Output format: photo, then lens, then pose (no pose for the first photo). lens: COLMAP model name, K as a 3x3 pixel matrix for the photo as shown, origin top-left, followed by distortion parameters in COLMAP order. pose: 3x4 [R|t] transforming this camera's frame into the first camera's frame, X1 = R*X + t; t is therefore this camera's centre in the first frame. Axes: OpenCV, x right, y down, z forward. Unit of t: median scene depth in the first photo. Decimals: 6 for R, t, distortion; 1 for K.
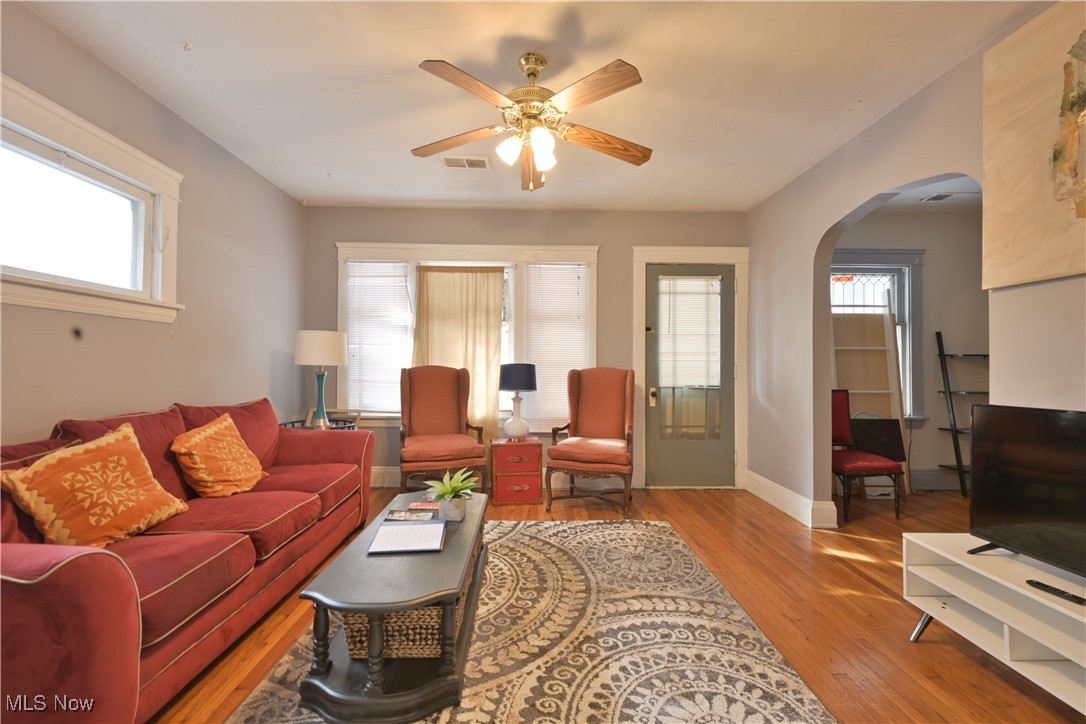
lens RADIAL K [[449.7, 0, 545.9], [0, 449.7, 362.6], [0, 0, 1]] dist [-0.003231, 0.000924]
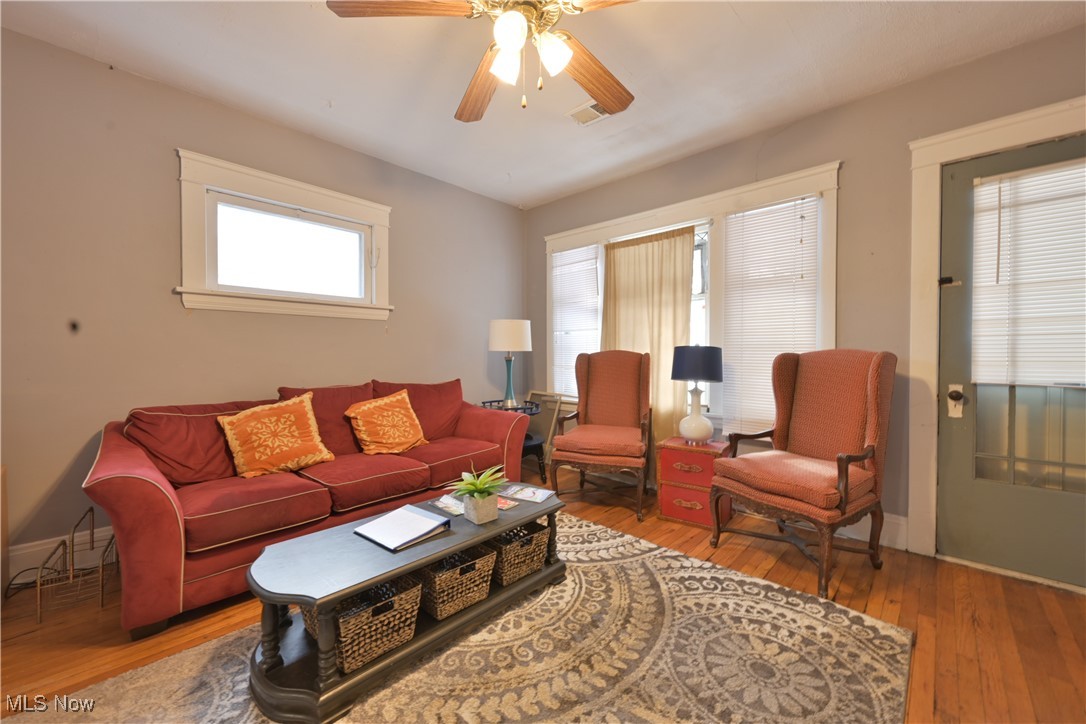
lens RADIAL K [[427.6, 0, 546.0], [0, 427.6, 363.1], [0, 0, 1]] dist [-0.001732, -0.001105]
pose [[0.710694, 0.006511, -0.703471, 0.339978], [0.012175, 0.999694, 0.021553, 0.015844], [0.703396, -0.023882, 0.710397, 0.358597]]
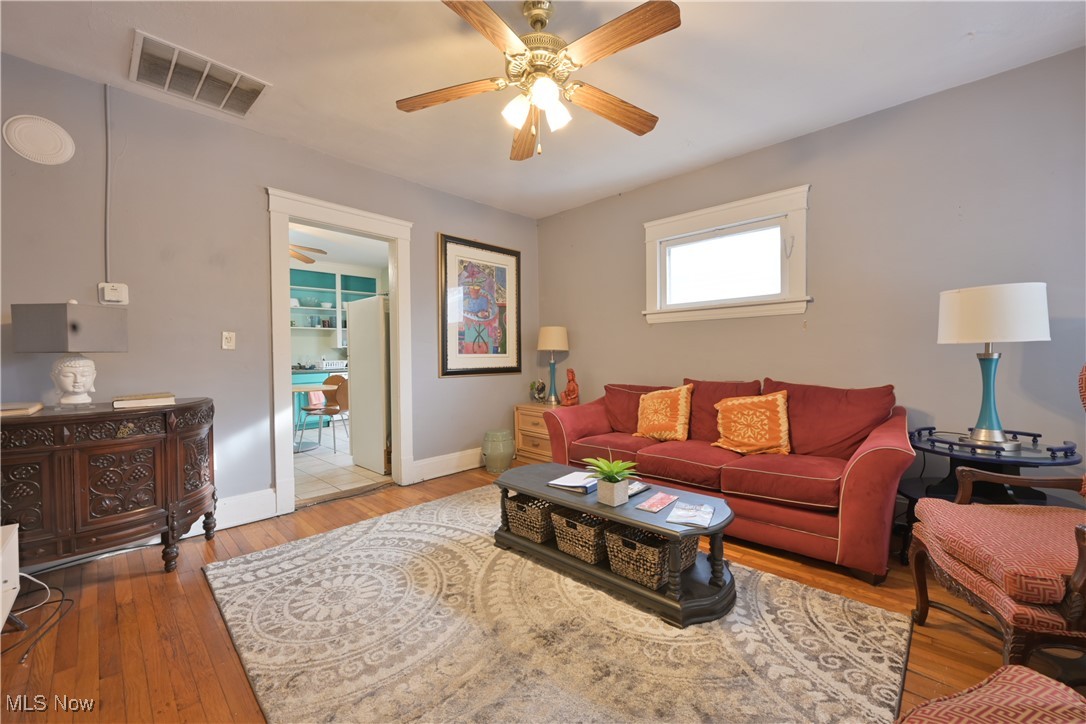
lens RADIAL K [[427.6, 0, 538.7], [0, 427.6, 363.4], [0, 0, 1]] dist [-0.001732, -0.001105]
pose [[-0.720197, 0.015211, -0.693603, 0.396778], [0.014519, 0.999871, 0.006852, 0.024029], [0.693618, -0.005136, -0.720325, 1.120992]]
